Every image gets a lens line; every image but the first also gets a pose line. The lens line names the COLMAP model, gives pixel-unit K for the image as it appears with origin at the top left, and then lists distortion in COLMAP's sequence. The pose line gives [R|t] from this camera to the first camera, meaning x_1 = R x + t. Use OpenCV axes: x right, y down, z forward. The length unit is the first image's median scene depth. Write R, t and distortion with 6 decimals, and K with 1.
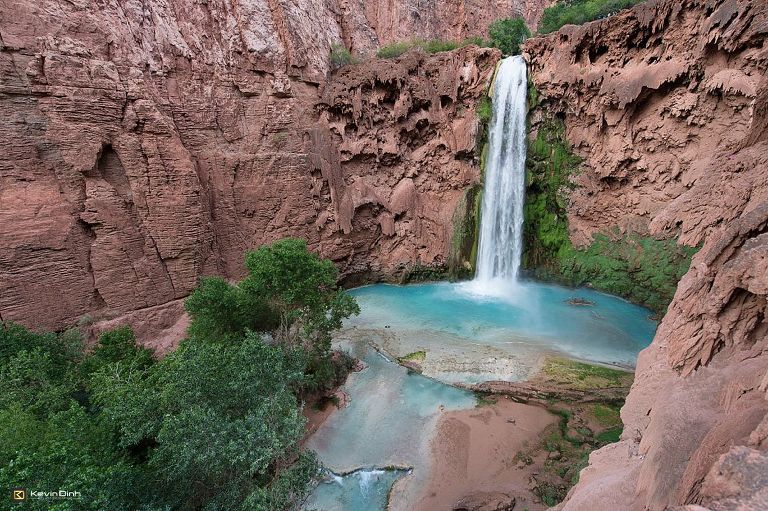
lens RADIAL K [[309.8, 0, 396.9], [0, 309.8, 256.4], [0, 0, 1]] dist [0.001590, -0.000063]
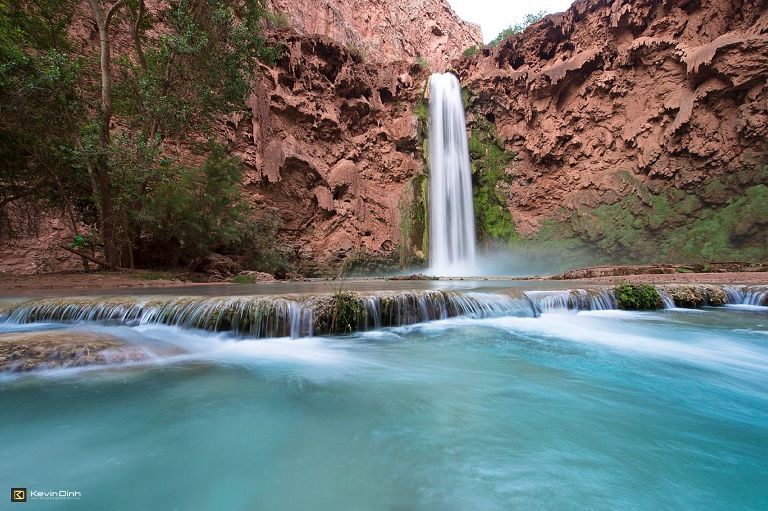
lens RADIAL K [[274.2, 0, 384.0], [0, 274.2, 255.5], [0, 0, 1]] dist [0.006257, 0.000017]
pose [[0.962745, 0.029950, 0.268749, -0.070145], [0.061574, 0.943459, -0.325720, 0.278644], [-0.263309, 0.330133, 0.906466, 0.365886]]
